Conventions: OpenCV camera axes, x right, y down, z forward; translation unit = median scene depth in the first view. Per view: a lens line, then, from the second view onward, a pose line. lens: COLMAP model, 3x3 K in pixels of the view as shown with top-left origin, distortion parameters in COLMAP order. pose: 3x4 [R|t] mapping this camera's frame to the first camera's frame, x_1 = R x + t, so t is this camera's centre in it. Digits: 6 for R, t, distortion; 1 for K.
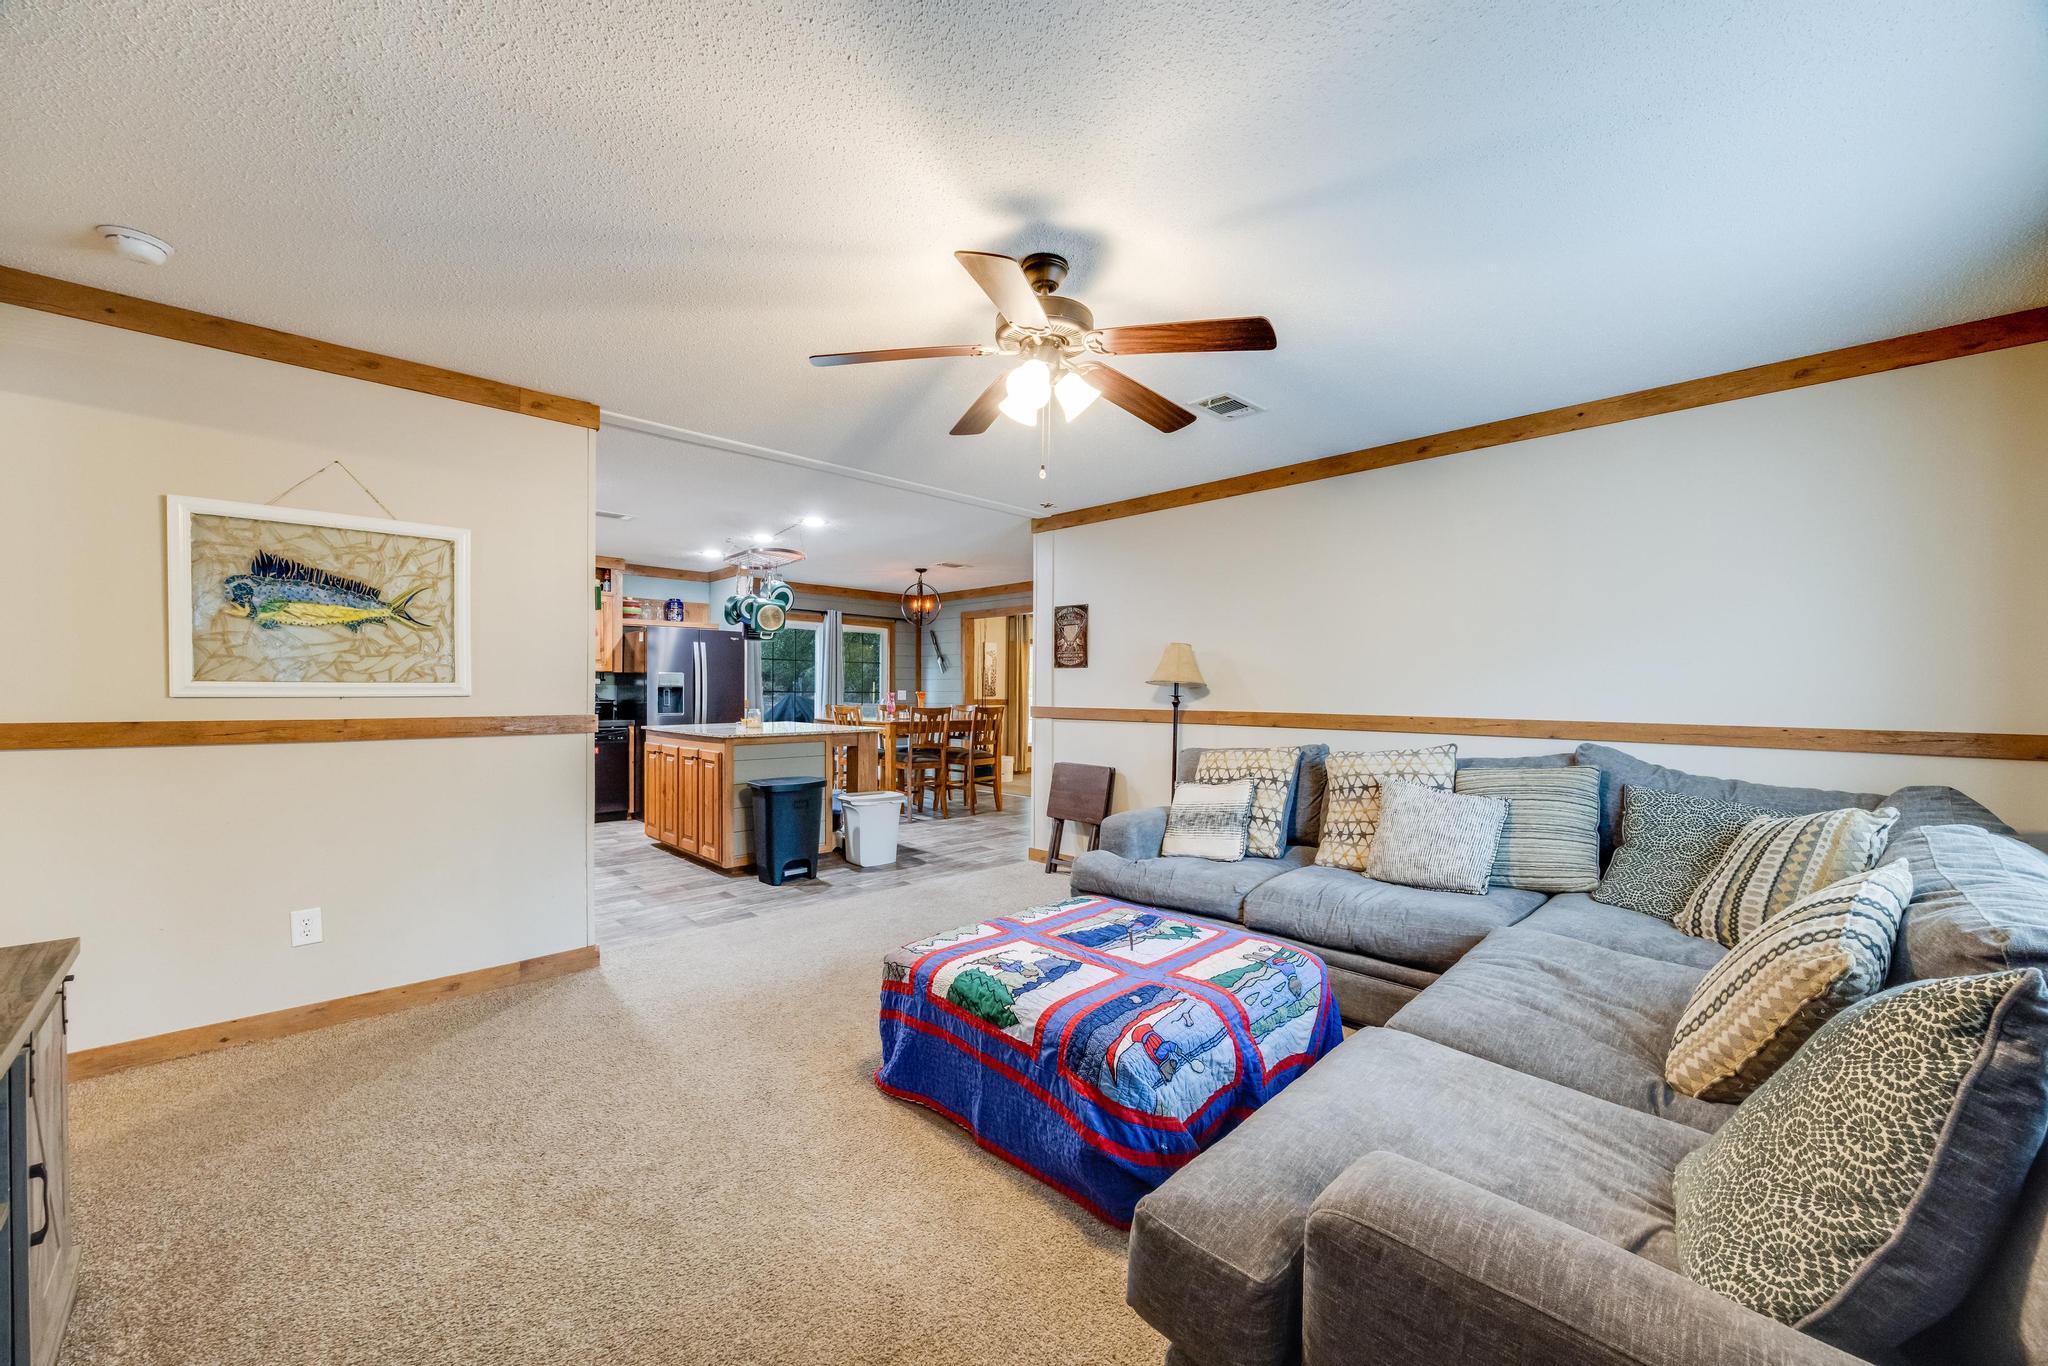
lens RADIAL K [[790.5, 0, 1012.9], [0, 790.5, 682.9], [0, 0, 1]] dist [-0.004174, -0.000709]
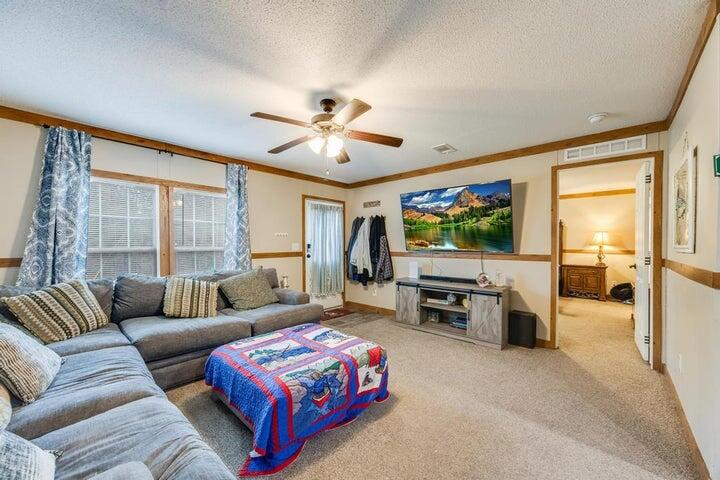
lens RADIAL K [[277.9, 0, 364.6], [0, 277.9, 246.5], [0, 0, 1]] dist [-0.004174, -0.000709]
pose [[-0.996953, -0.005582, -0.077810, -0.009483], [-0.004954, 0.999954, -0.008262, 0.008436], [0.077853, -0.007851, -0.996934, 0.853177]]
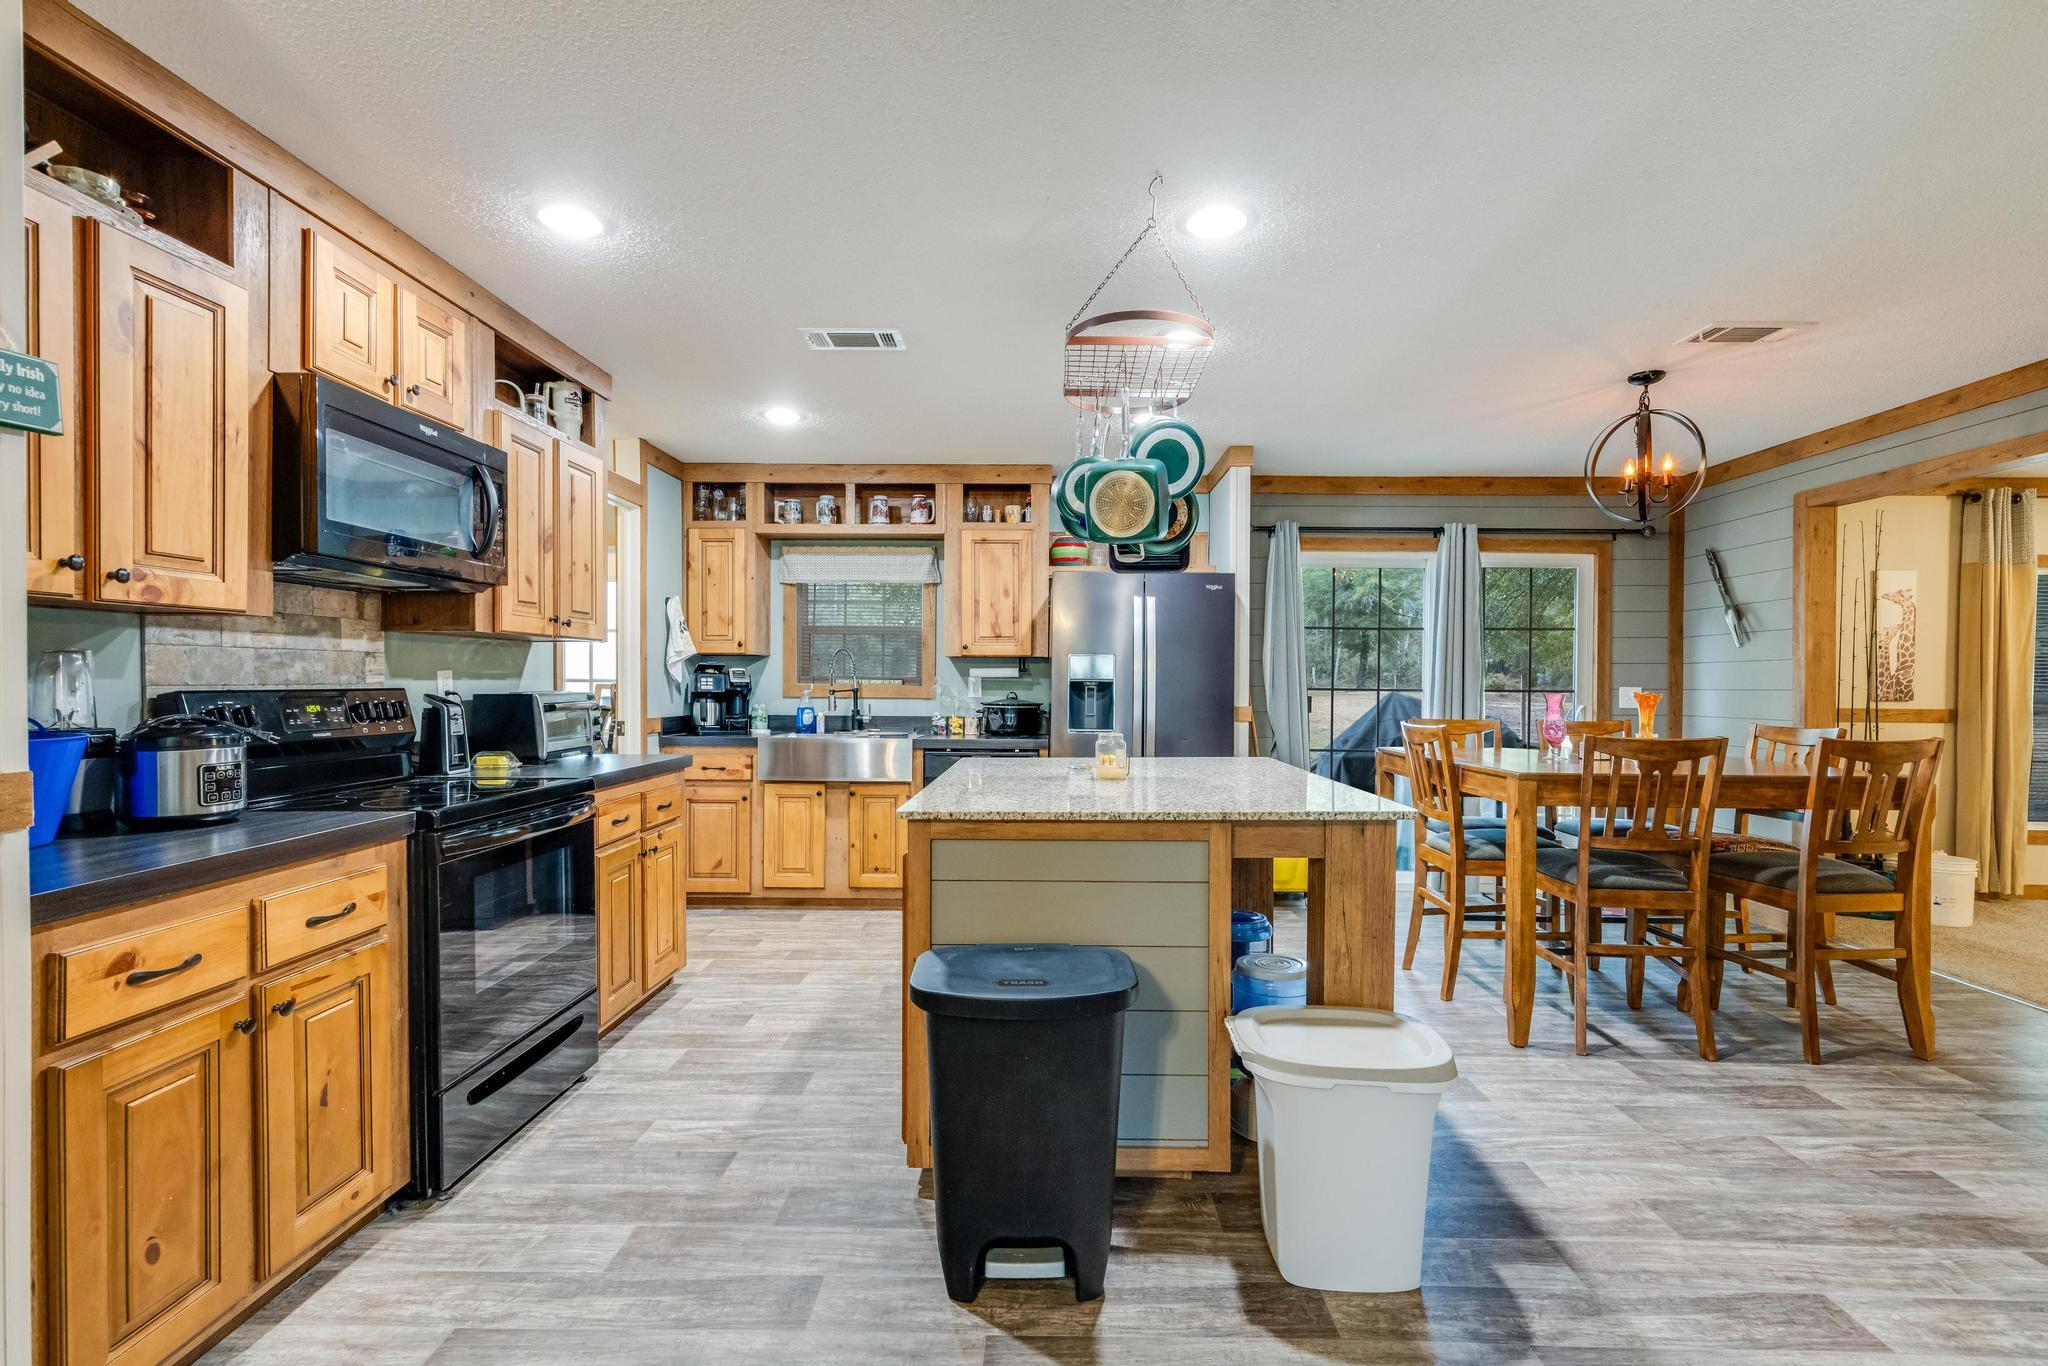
lens RADIAL K [[957.5, 0, 1034.1], [0, 957.5, 695.6], [0, 0, 1]] dist [0.005276, 0.003495]
pose [[0.721796, 0.005176, -0.692086, -0.009467], [0.007061, 0.999865, 0.014843, 0.006156], [0.692070, -0.015601, 0.721662, 0.665235]]
